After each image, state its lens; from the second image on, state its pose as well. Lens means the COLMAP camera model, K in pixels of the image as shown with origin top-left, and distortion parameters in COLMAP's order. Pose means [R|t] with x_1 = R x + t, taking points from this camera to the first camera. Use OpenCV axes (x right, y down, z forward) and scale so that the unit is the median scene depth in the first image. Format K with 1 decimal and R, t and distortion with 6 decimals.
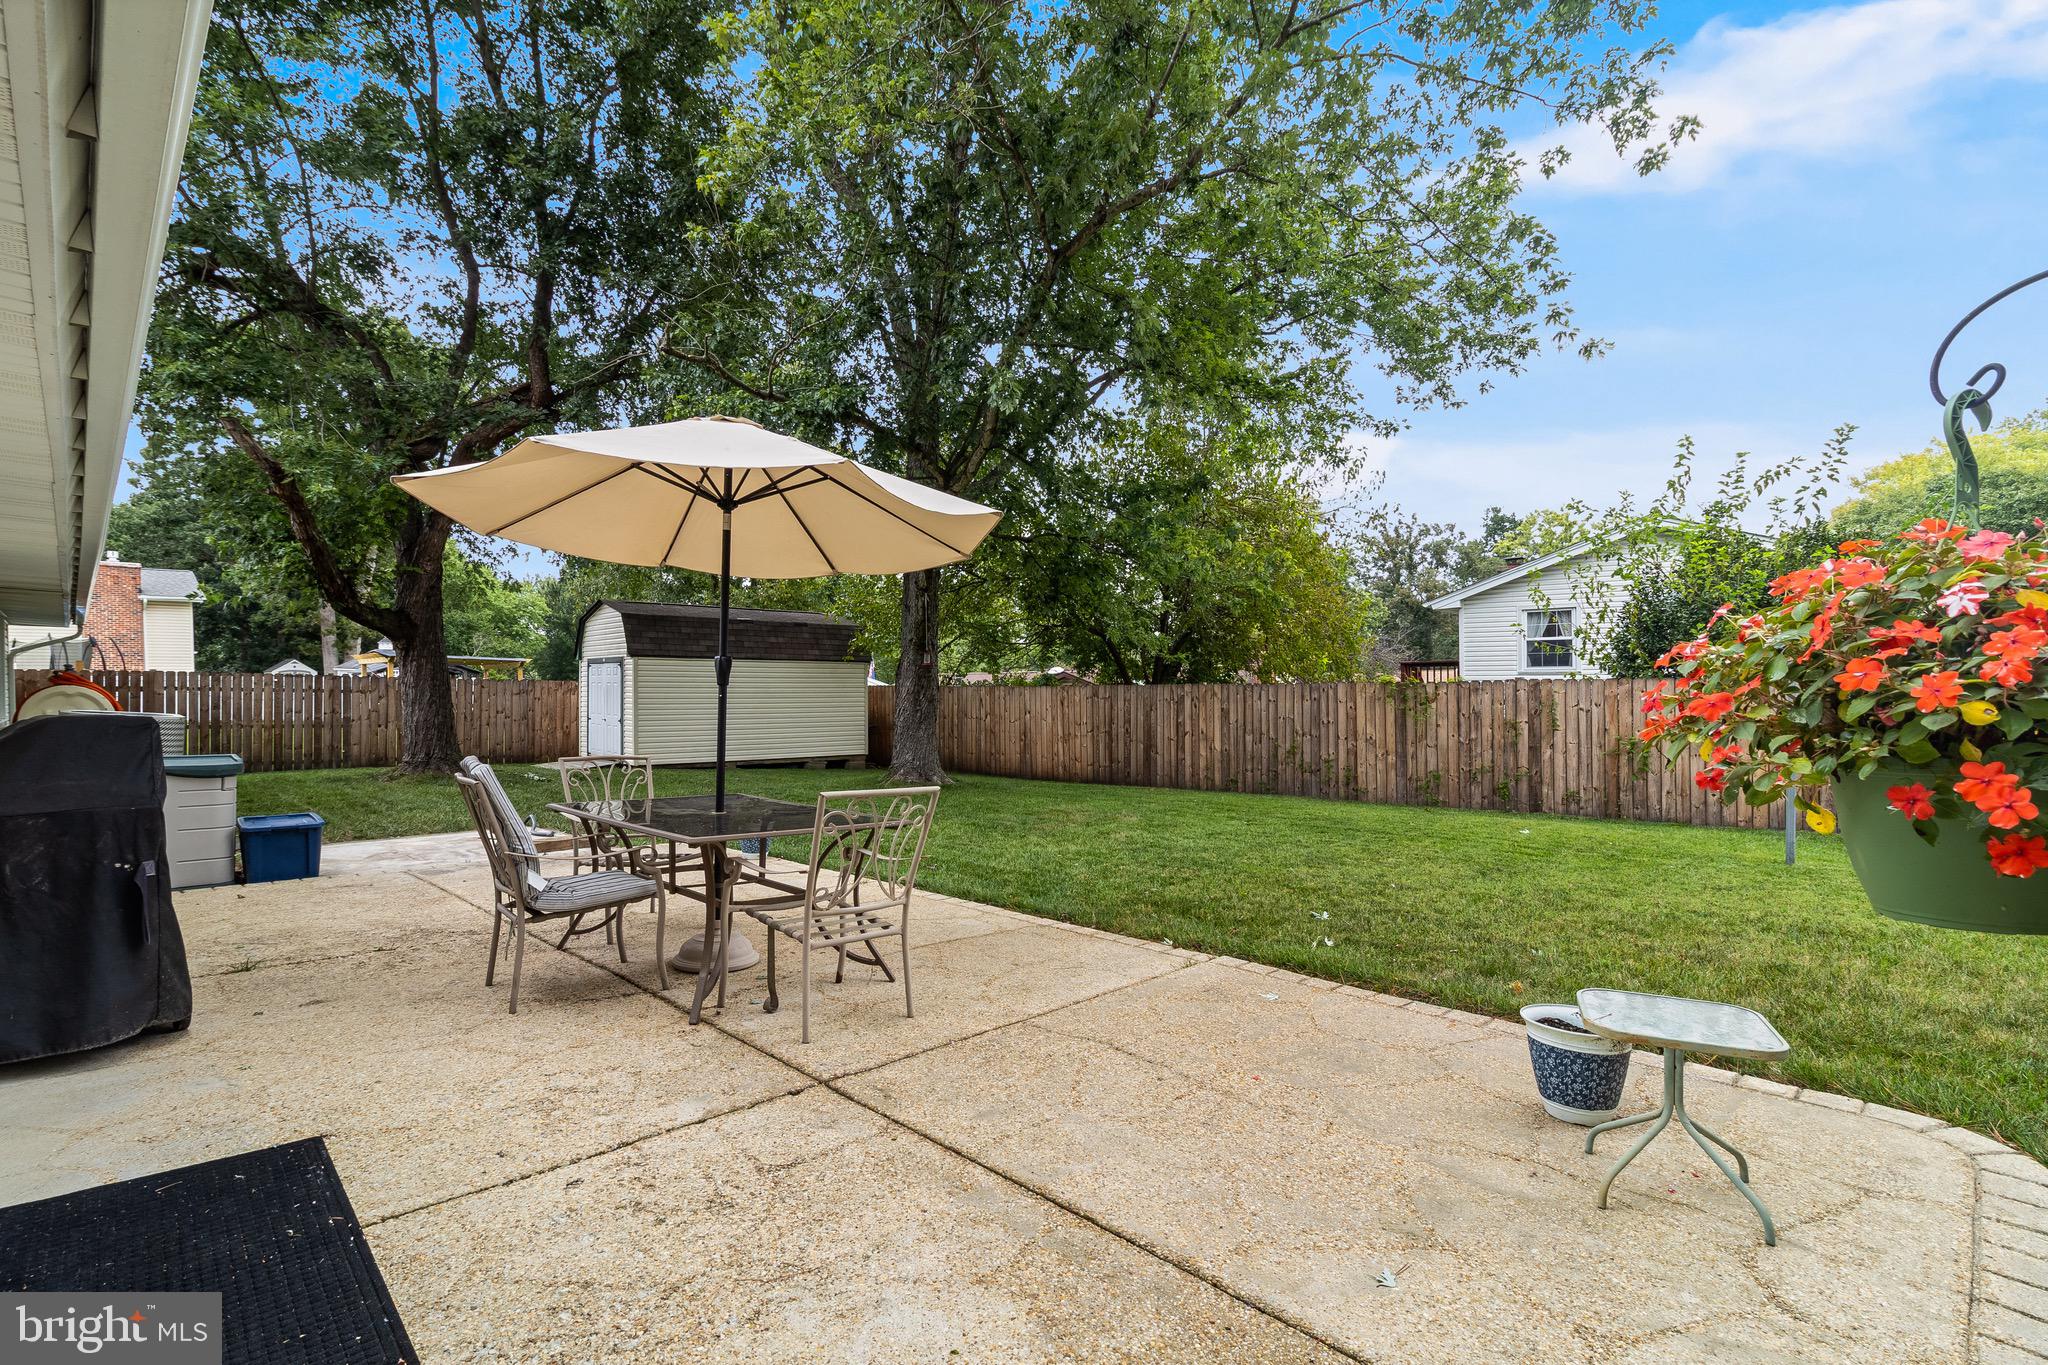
lens RADIAL K [[947.5, 0, 1032.3], [0, 947.5, 693.9], [0, 0, 1]] dist [0.002591, 0.000113]
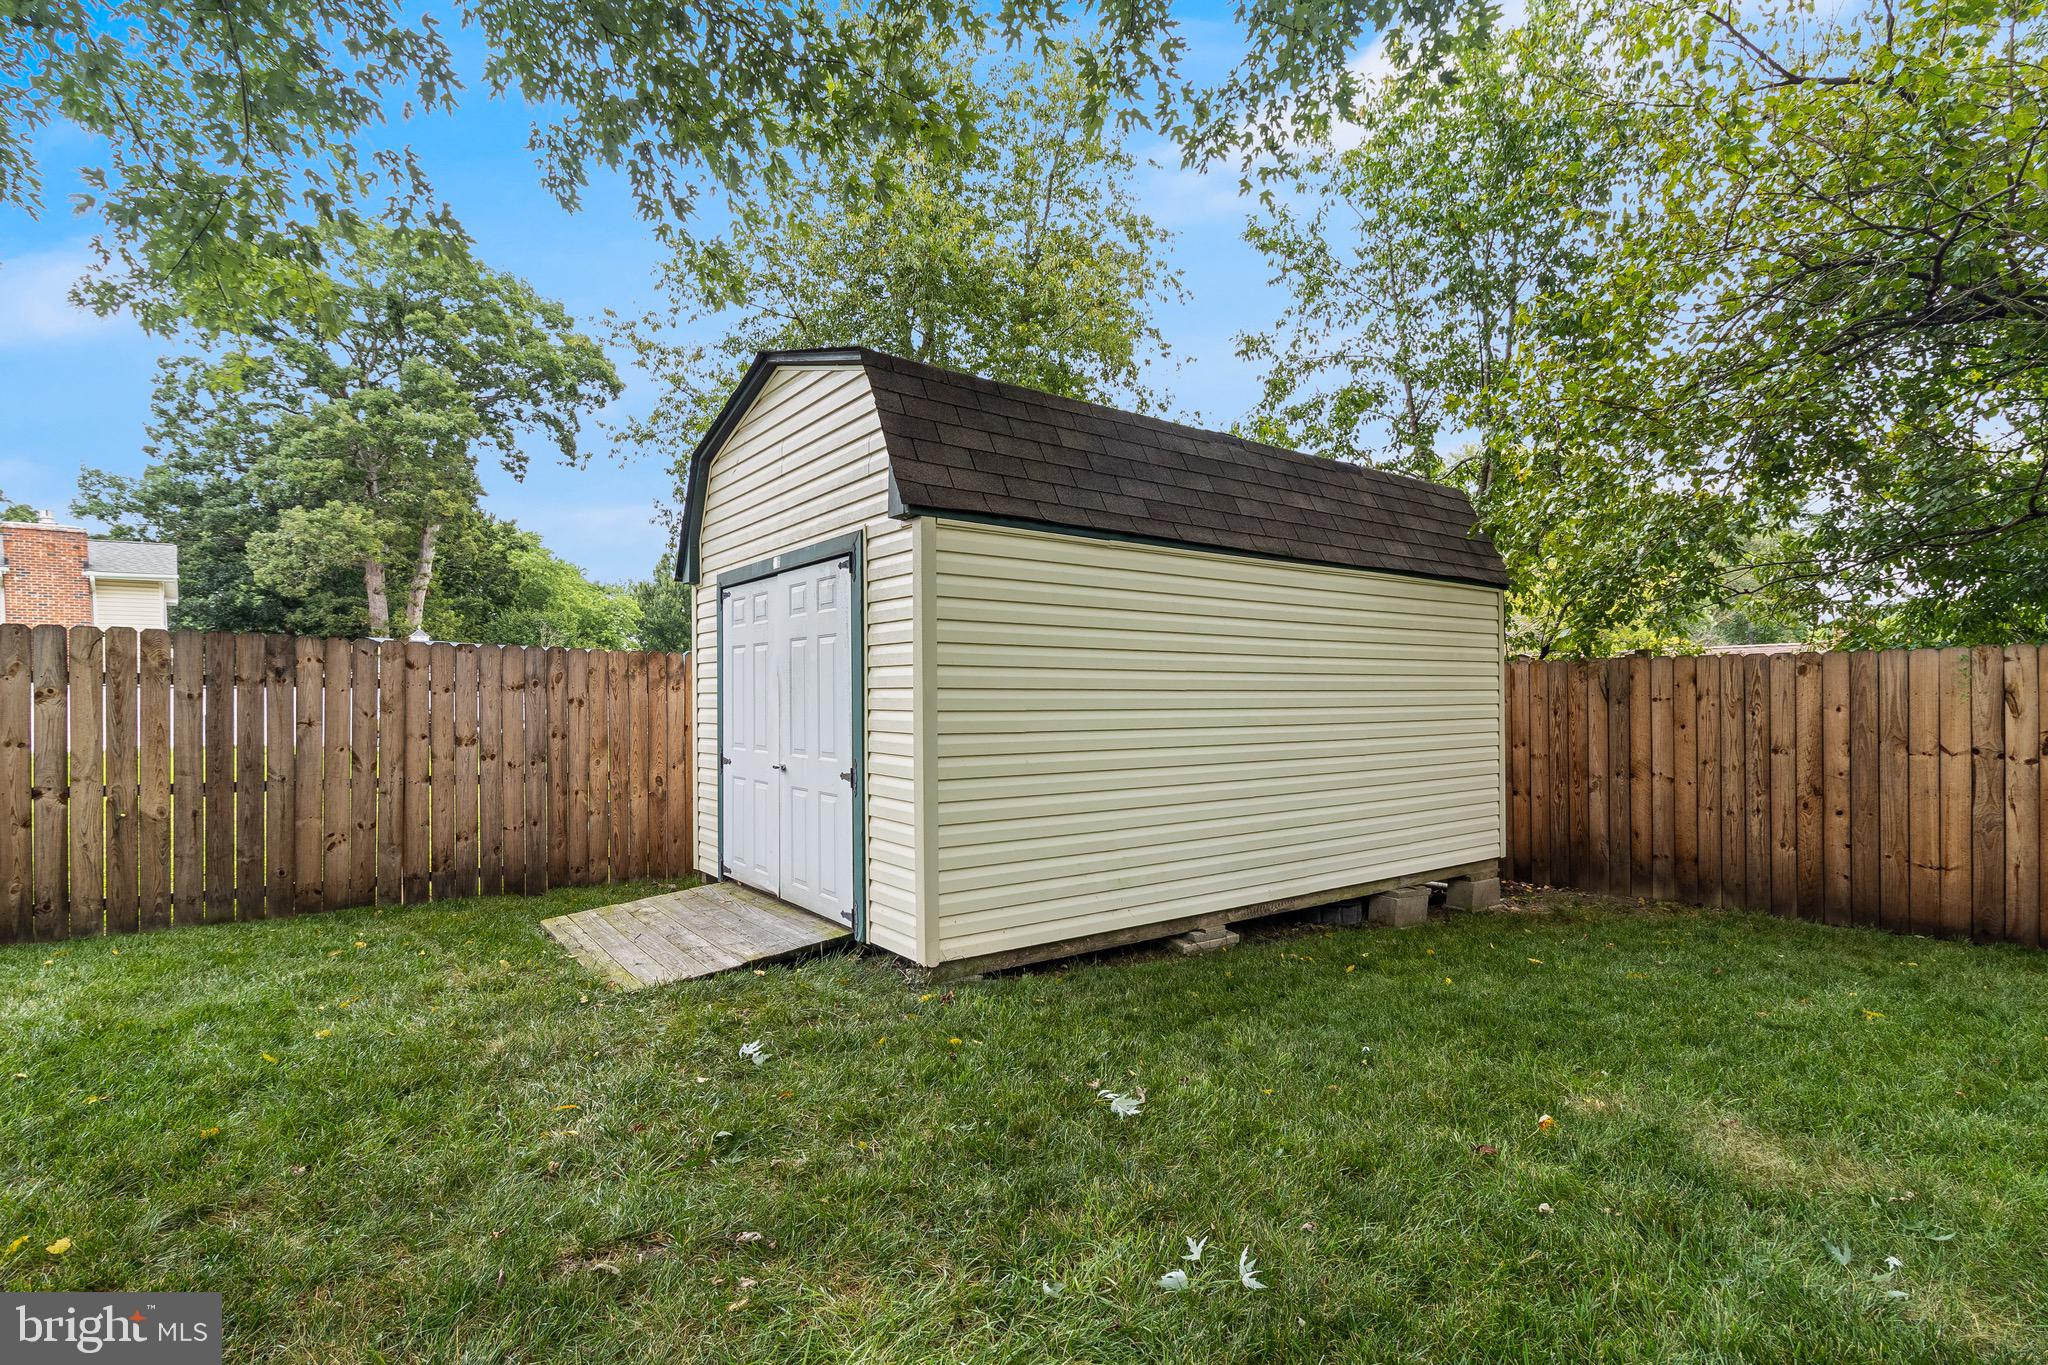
lens RADIAL K [[947.5, 0, 1028.0], [0, 947.5, 689.8], [0, 0, 1]] dist [0.002591, 0.000113]
pose [[0.996122, -0.009021, -0.087515, -0.330148], [0.007360, 0.999787, -0.019291, 0.008464], [0.087670, 0.018573, 0.995976, 0.675152]]
